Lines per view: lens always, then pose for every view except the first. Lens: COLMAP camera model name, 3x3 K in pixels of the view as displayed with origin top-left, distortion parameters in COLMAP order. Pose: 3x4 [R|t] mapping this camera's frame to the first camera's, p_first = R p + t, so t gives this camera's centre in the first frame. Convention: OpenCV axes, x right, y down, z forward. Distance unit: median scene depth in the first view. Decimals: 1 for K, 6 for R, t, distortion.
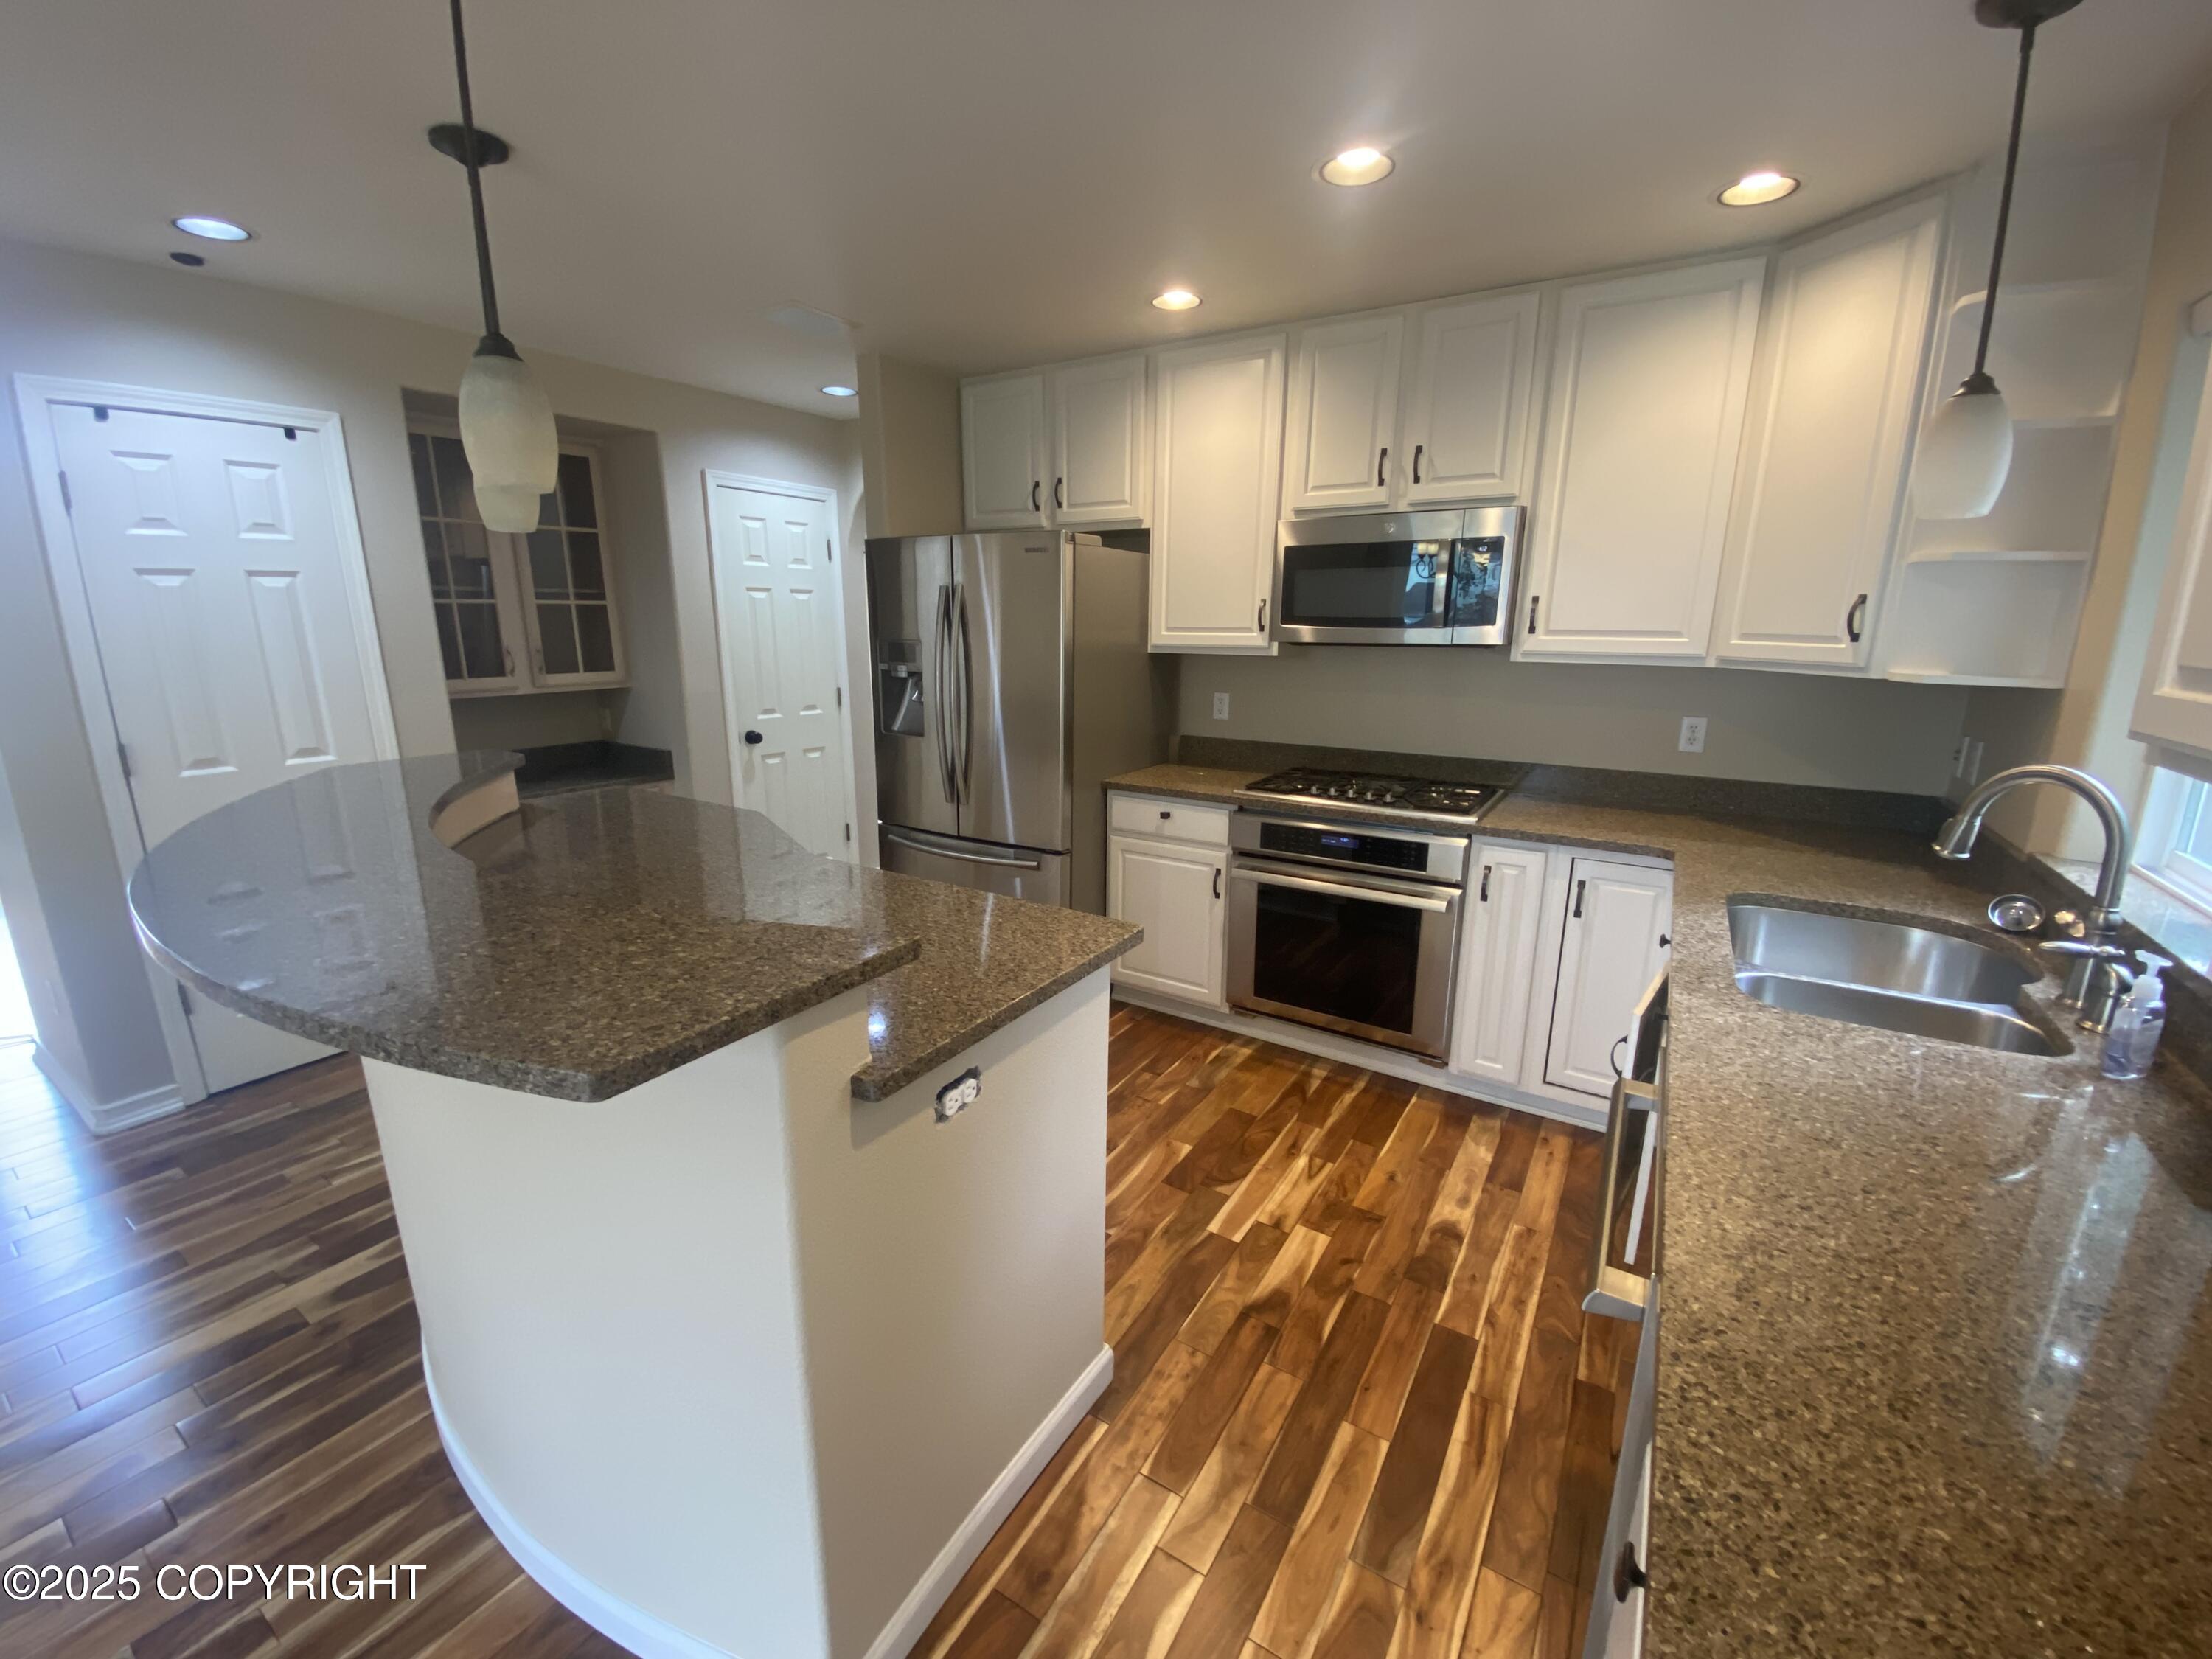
lens RADIAL K [[896.2, 0, 1101.1], [0, 896.2, 821.0], [0, 0, 1]] dist [0.020817, -0.012651]
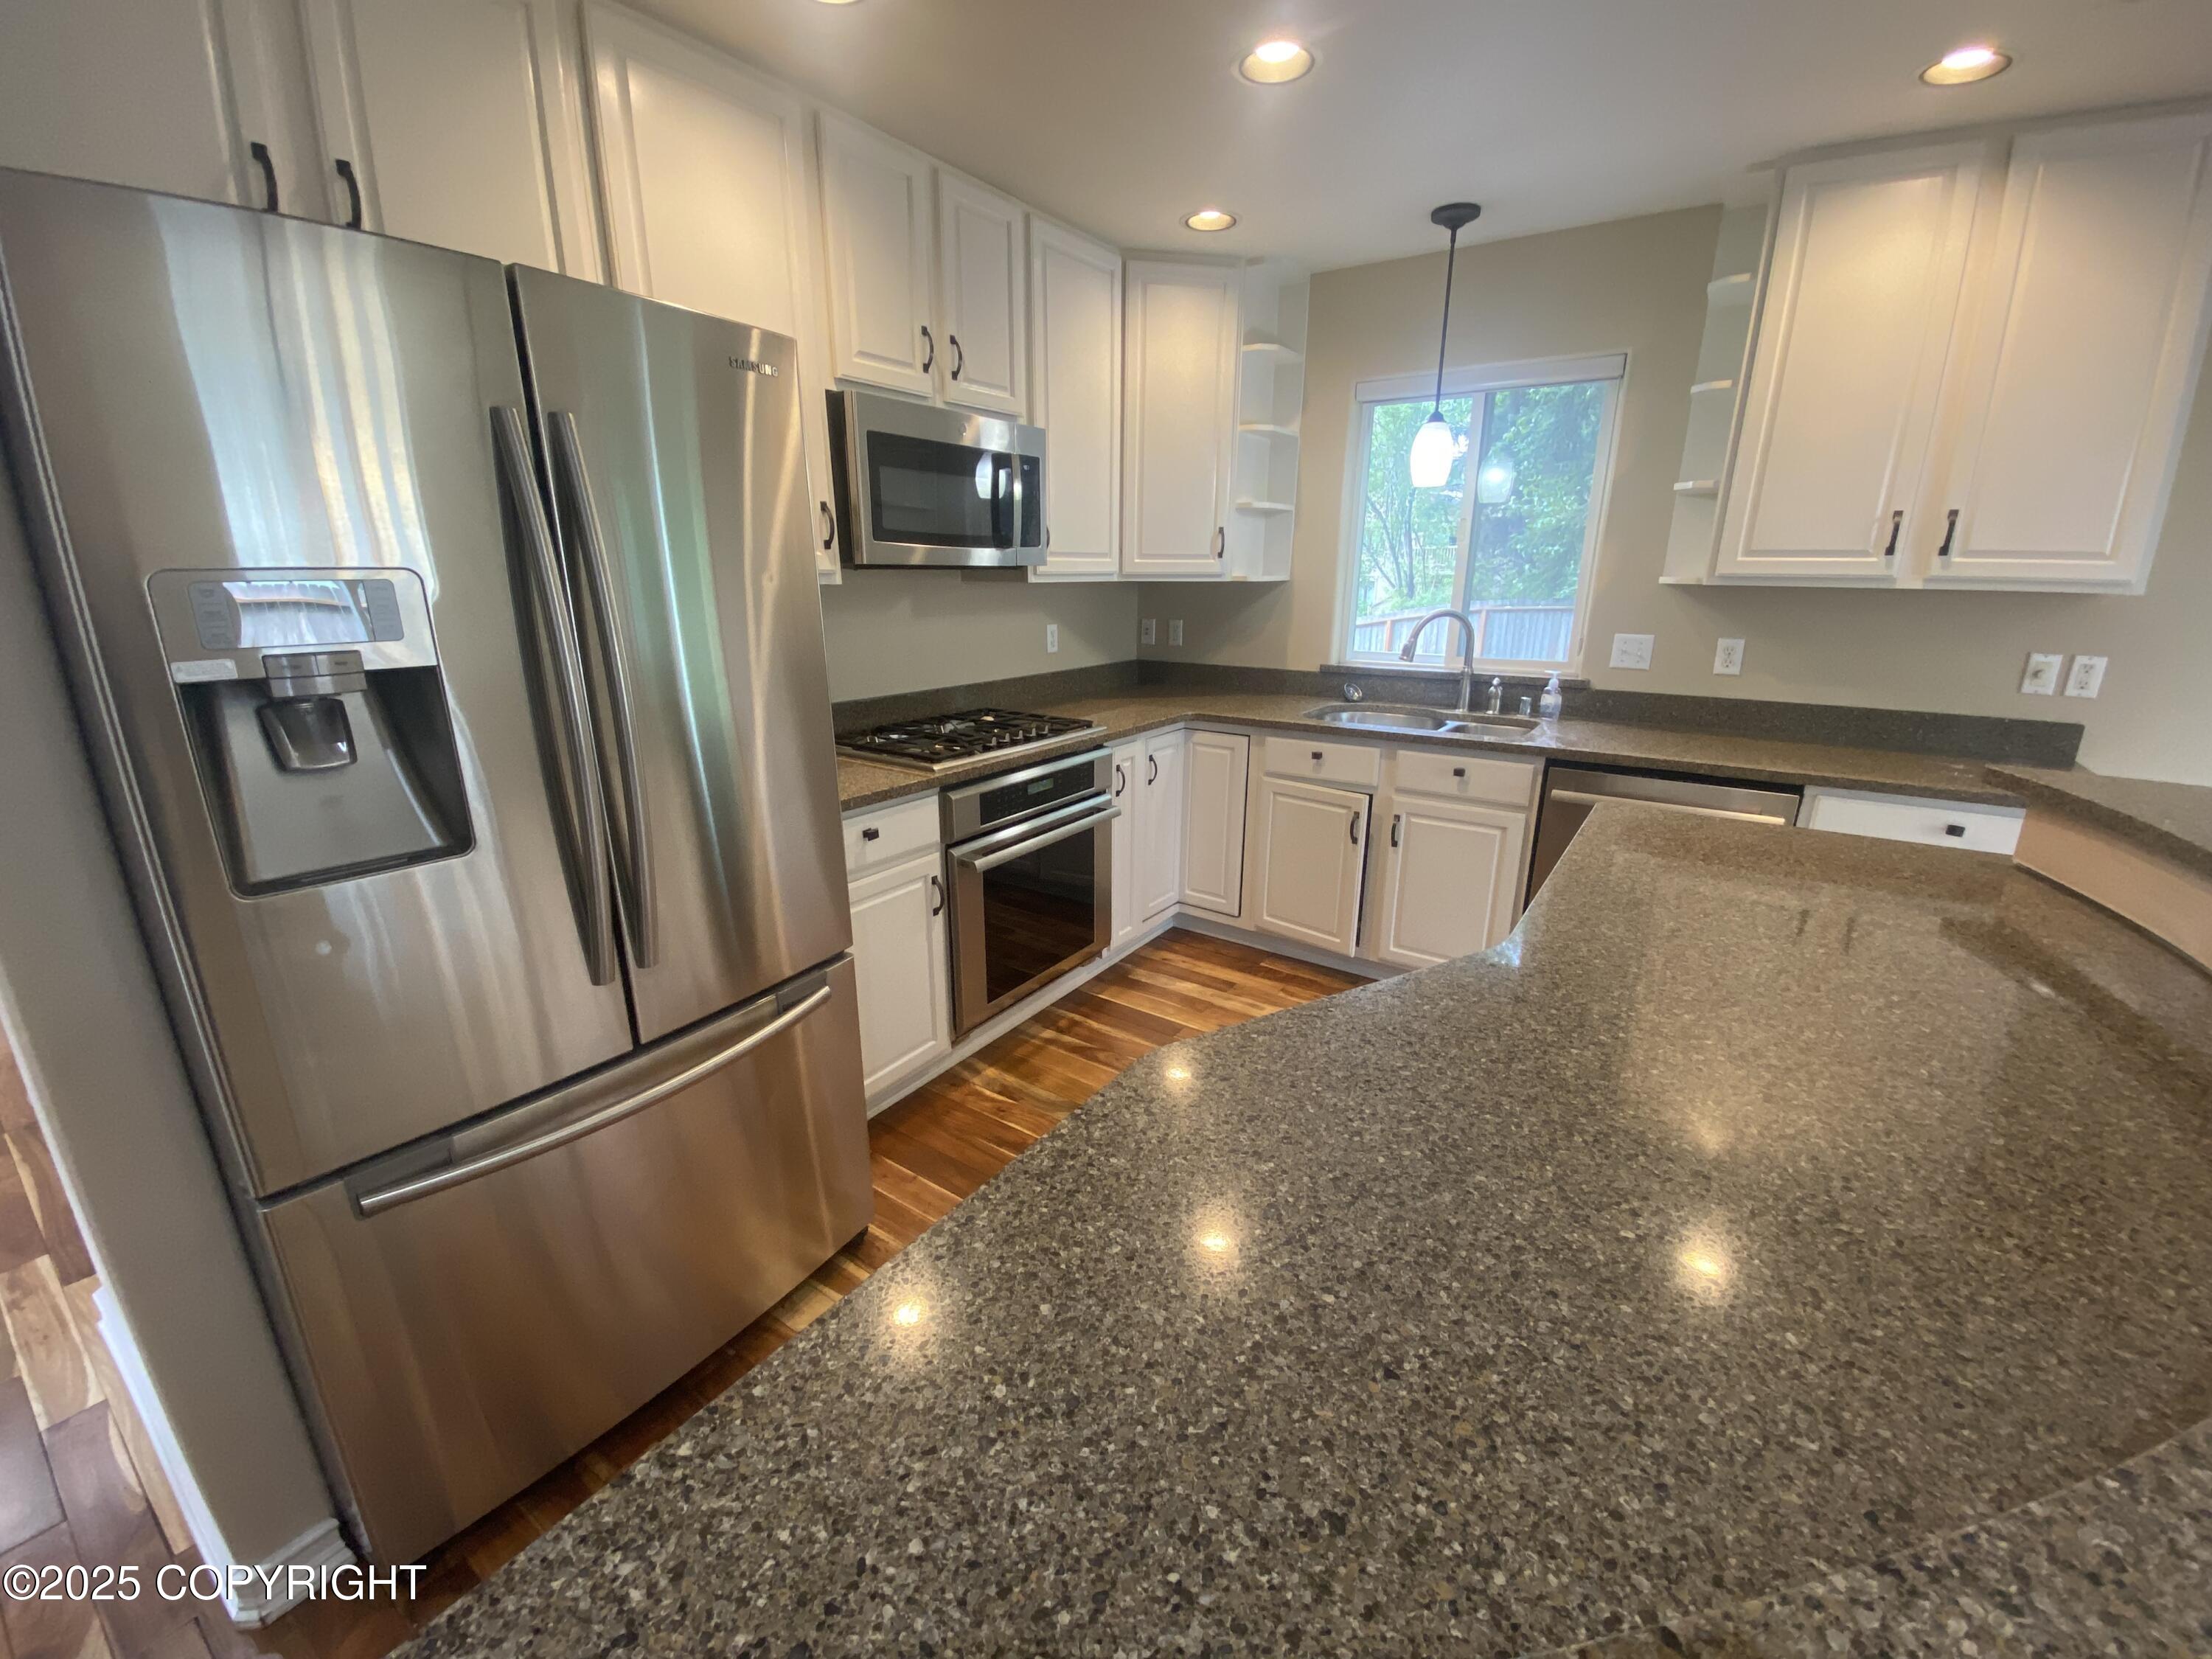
lens RADIAL K [[896.2, 0, 1122.1], [0, 896.2, 836.6], [0, 0, 1]] dist [0.020817, -0.012651]
pose [[0.029097, -0.297690, 0.954219, -0.653019], [0.219555, 0.933214, 0.284442, -0.179873], [-0.975166, 0.201227, 0.092514, 0.887371]]
